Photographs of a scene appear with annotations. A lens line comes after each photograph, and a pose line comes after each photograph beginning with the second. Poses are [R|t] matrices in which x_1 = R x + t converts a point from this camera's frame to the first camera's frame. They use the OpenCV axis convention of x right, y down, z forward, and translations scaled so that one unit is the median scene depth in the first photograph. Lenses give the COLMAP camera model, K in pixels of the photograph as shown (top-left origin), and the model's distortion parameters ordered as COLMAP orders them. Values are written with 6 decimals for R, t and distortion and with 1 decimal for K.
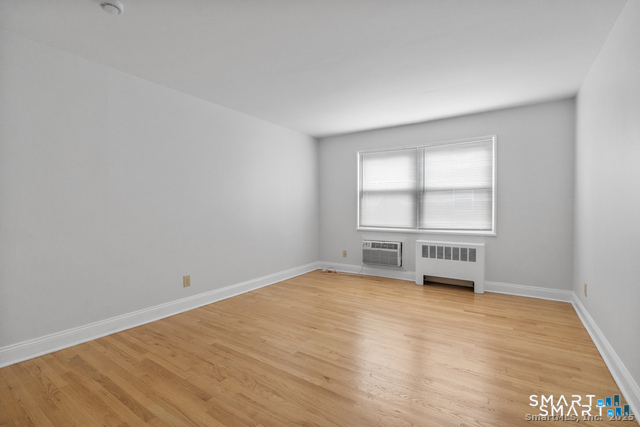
lens RADIAL K [[293.0, 0, 316.0], [0, 293.0, 208.6], [0, 0, 1]] dist [-0.003680, 0.000340]
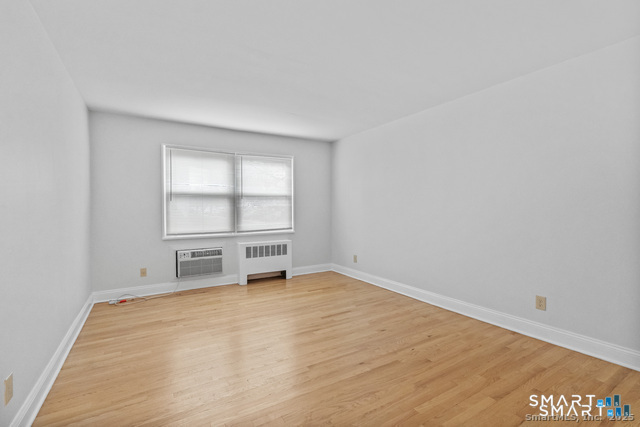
lens RADIAL K [[293.0, 0, 318.9], [0, 293.0, 209.7], [0, 0, 1]] dist [-0.003680, 0.000340]
pose [[0.421933, -0.003473, 0.906620, -0.481669], [0.008655, 0.999963, -0.000197, -0.008051], [-0.906586, 0.007930, 0.421947, 0.304120]]
